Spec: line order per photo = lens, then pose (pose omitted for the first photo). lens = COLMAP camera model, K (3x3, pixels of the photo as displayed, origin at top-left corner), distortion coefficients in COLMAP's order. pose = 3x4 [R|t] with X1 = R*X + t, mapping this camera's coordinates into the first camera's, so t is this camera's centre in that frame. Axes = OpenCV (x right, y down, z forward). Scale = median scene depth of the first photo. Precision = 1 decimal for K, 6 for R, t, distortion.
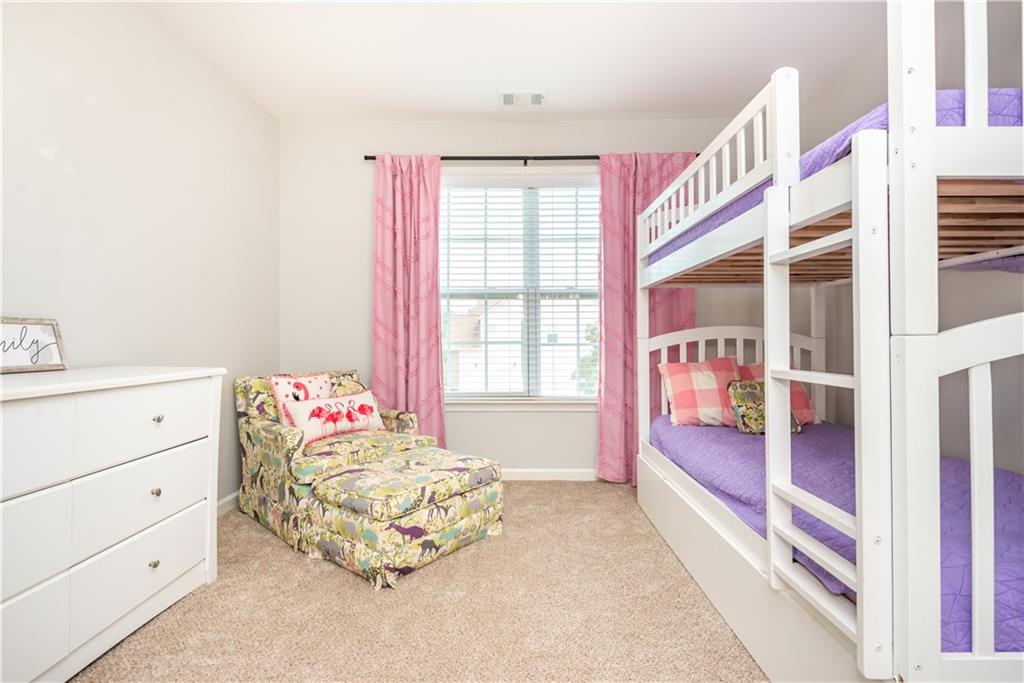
lens RADIAL K [[514.4, 0, 512.0], [0, 514.4, 341.5], [0, 0, 1]] dist [0.033792, -0.027421]
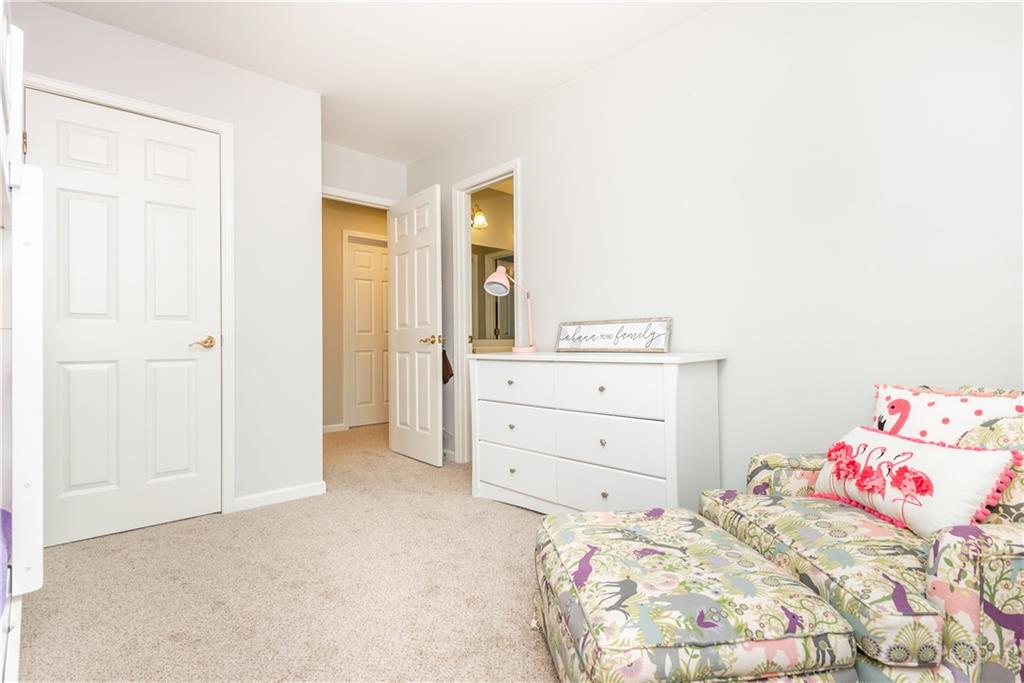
lens RADIAL K [[514.4, 0, 512.0], [0, 514.4, 341.5], [0, 0, 1]] dist [0.033792, -0.027421]
pose [[-0.740696, 0.002259, -0.671836, 0.398323], [0.006990, 0.999966, -0.004344, 0.028462], [0.671804, -0.007913, -0.740687, 1.814615]]
